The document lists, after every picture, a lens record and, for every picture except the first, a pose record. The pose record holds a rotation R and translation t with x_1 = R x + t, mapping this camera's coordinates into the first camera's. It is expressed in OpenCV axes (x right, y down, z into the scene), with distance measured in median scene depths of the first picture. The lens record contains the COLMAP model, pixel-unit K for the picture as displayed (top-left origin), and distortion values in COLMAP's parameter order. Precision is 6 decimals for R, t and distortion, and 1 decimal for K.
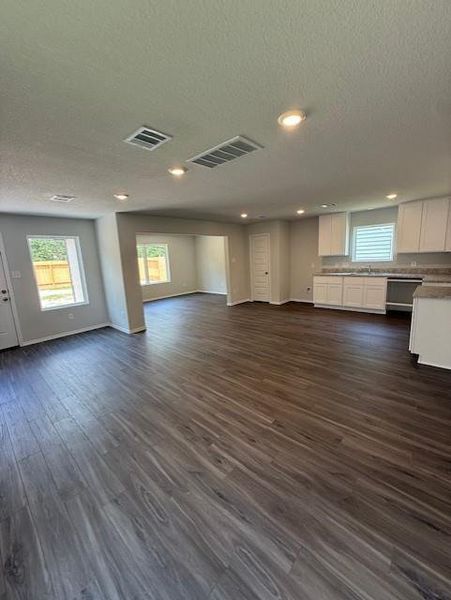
lens RADIAL K [[238.8, 0, 225.5], [0, 238.8, 300.0], [0, 0, 1]] dist [-0.000221, -0.000017]
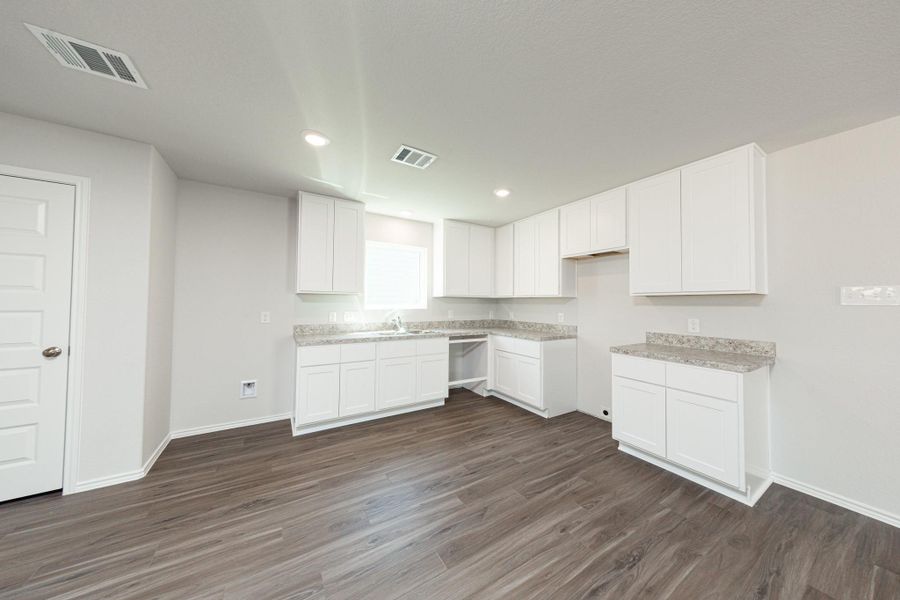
lens RADIAL K [[277.9, 0, 450.0], [0, 277.9, 300.0], [0, 0, 1]] dist [0.000785, 0.000060]
pose [[0.280343, 0.062984, 0.957831, 0.041723], [0.146659, 0.983319, -0.107585, -0.108528], [-0.948630, 0.170635, 0.266429, 0.799870]]
